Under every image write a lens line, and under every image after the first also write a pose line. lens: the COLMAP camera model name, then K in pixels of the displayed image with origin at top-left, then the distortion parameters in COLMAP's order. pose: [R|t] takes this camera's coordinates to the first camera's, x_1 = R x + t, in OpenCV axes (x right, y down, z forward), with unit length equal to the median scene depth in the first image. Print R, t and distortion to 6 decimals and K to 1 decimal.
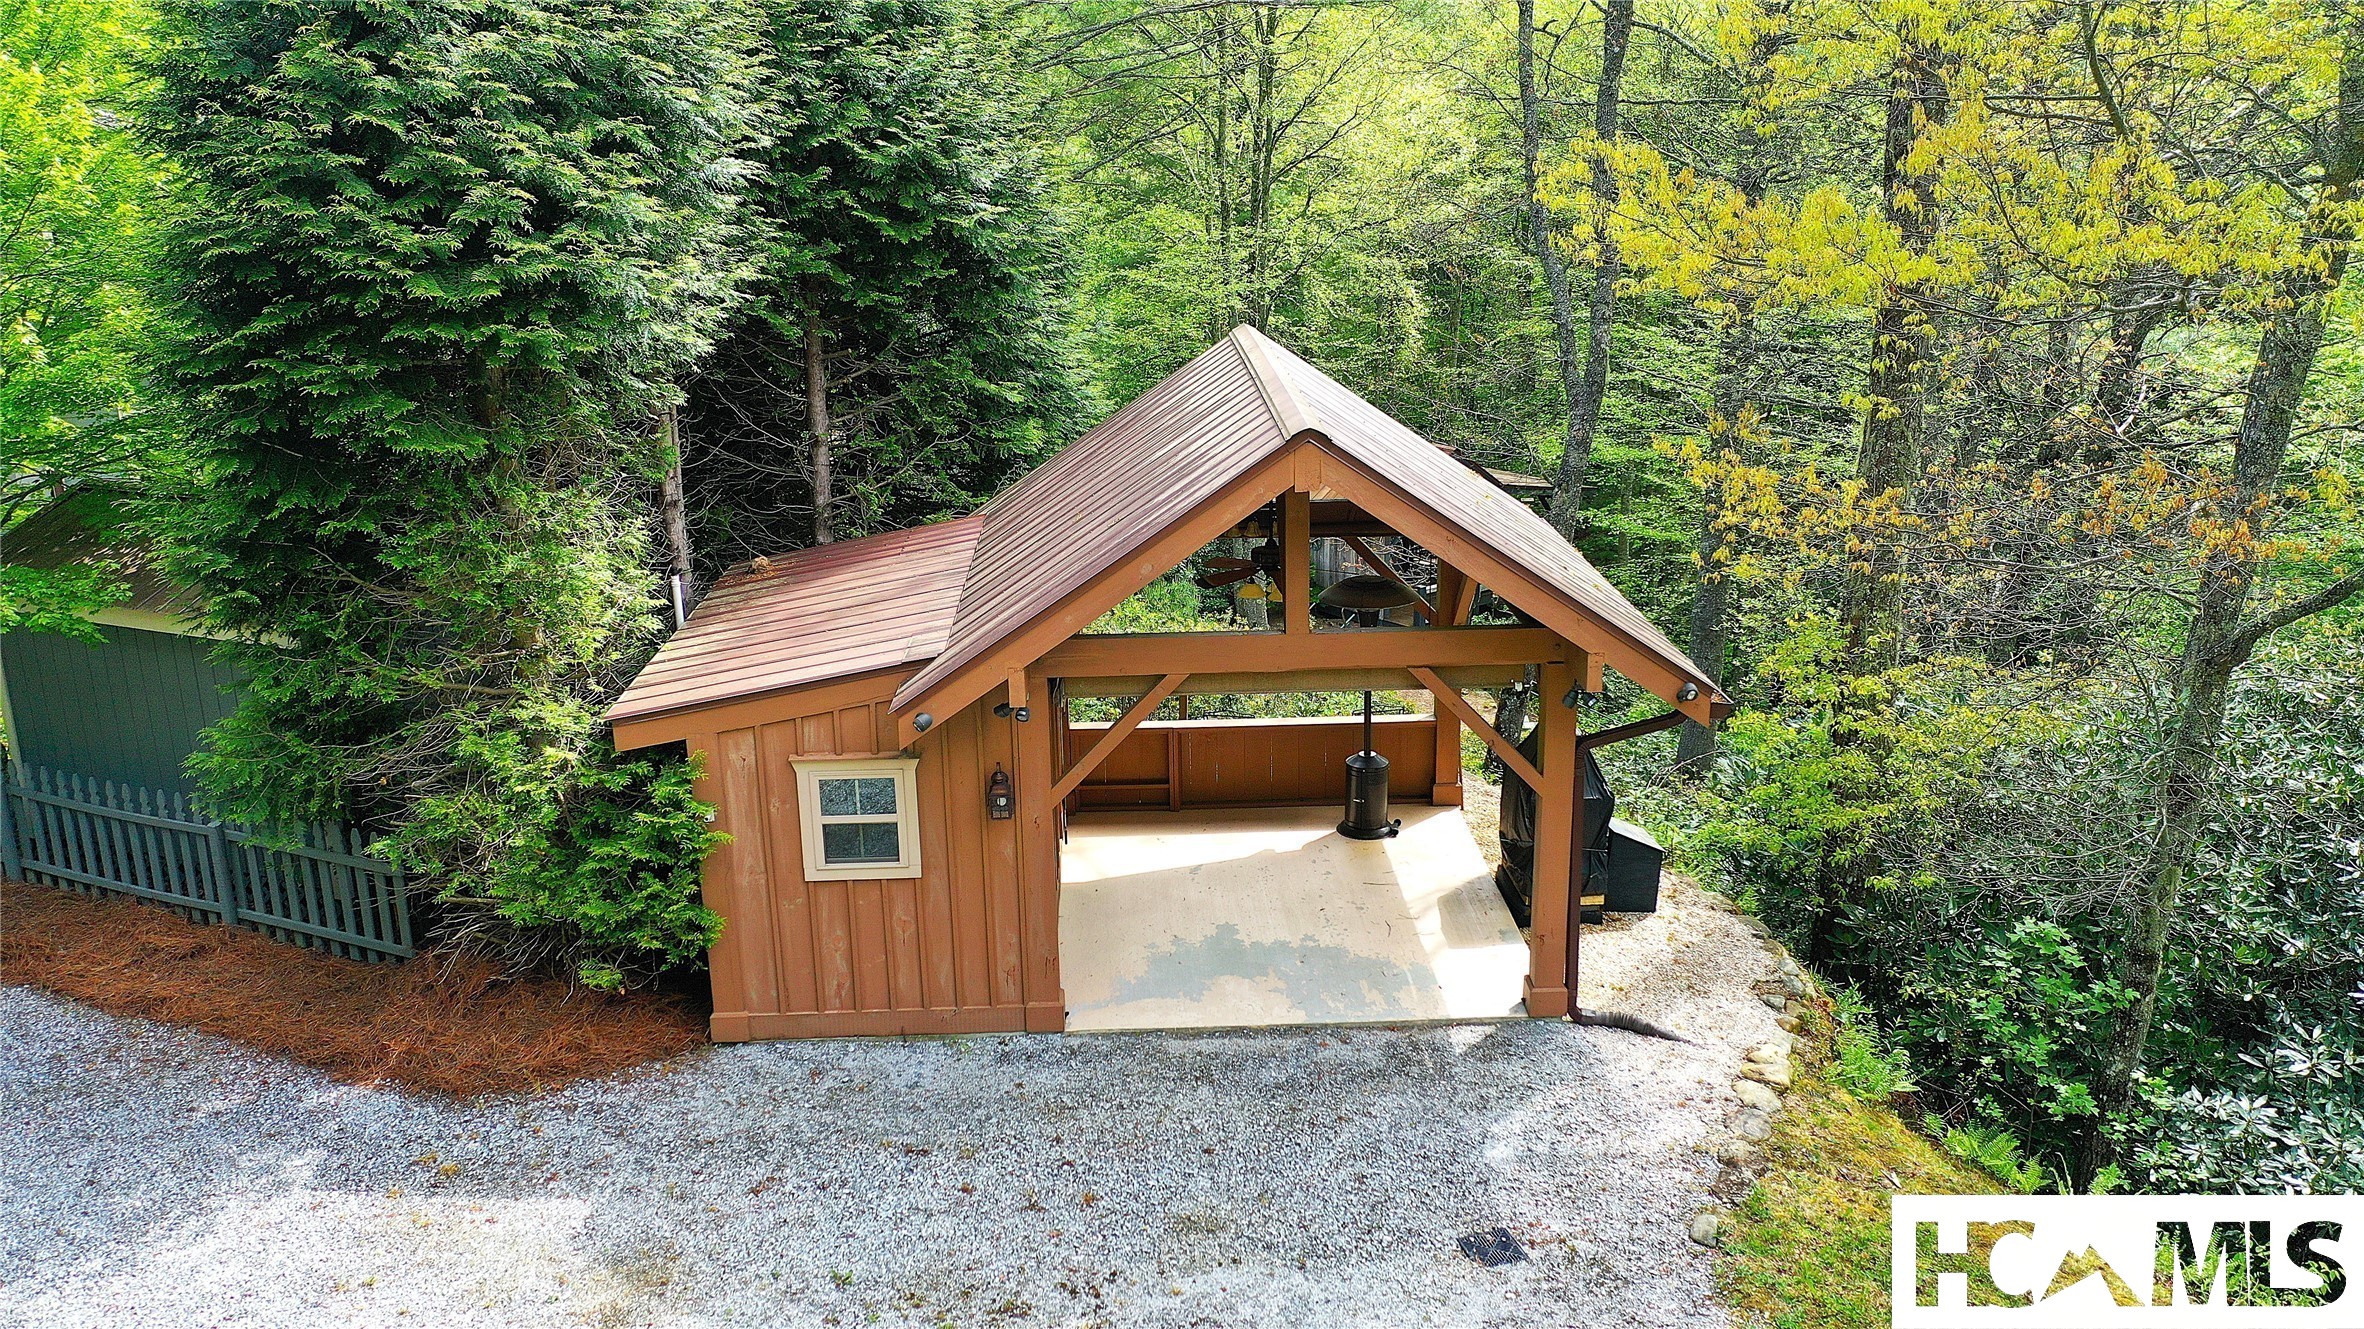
lens RADIAL K [[2060.8, 0, 1177.6], [0, 2060.8, 669.8], [0, 0, 1]] dist [0.000545, -0.012680]
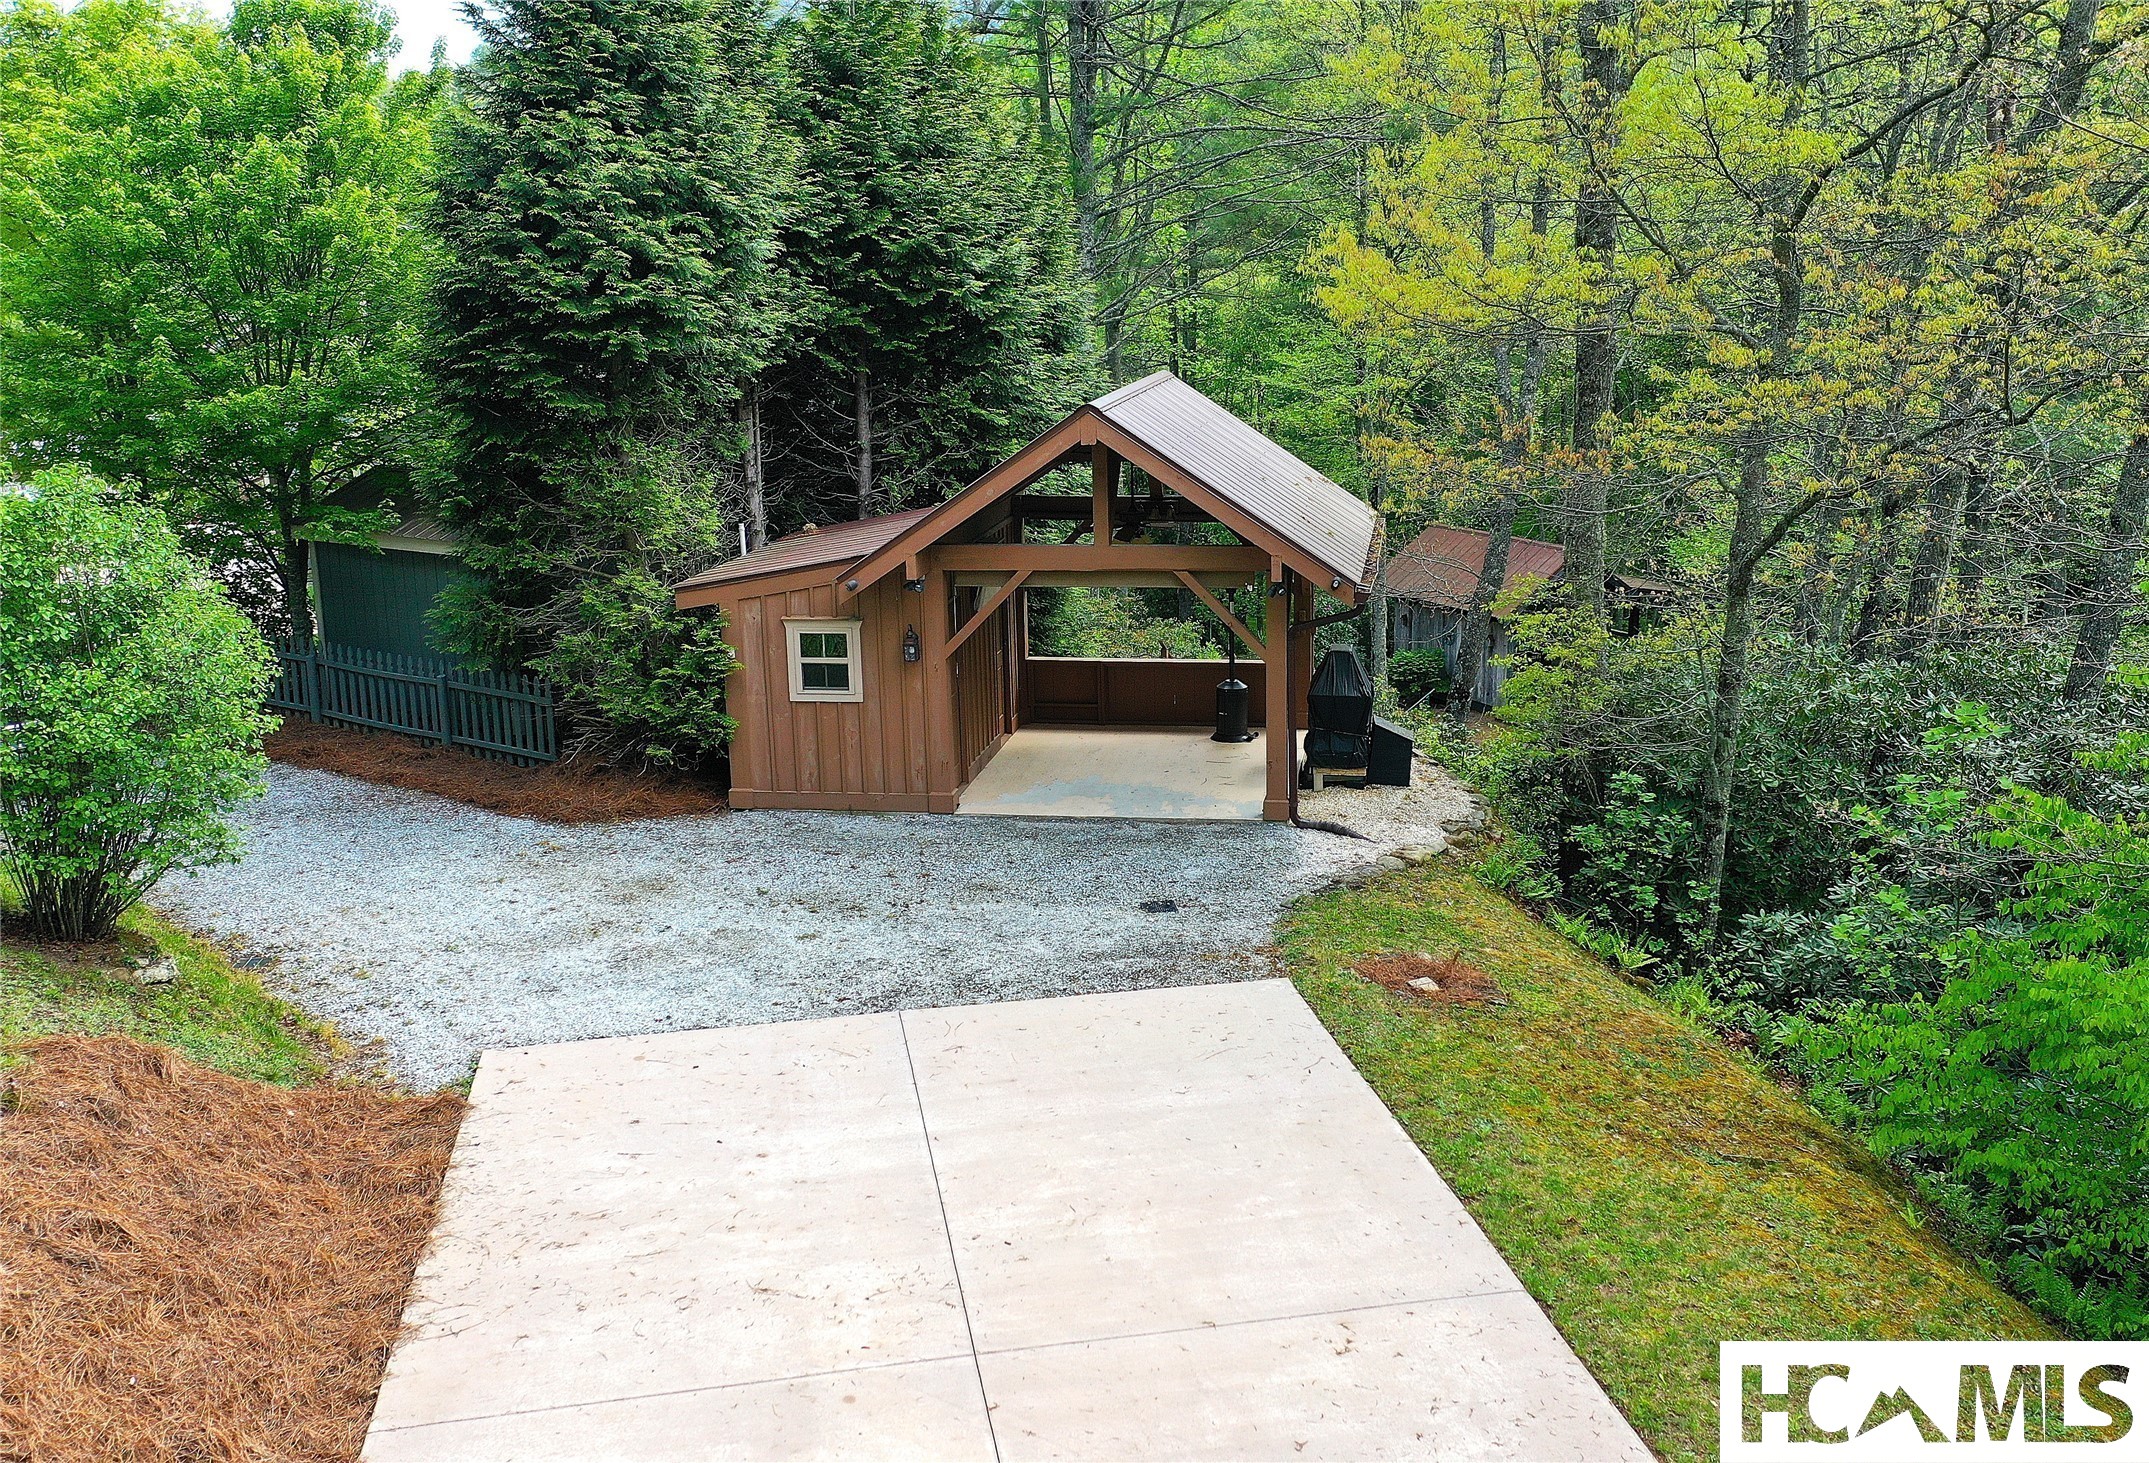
lens RADIAL K [[2271.0, 0, 1077.7], [0, 2271.0, 728.8], [0, 0, 1]] dist [-0.026797, 0.000000]
pose [[0.982271, 0.041433, -0.182833, 0.347070], [-0.051768, 0.997298, -0.052118, 0.202632], [0.180180, 0.060659, 0.981762, -0.639637]]
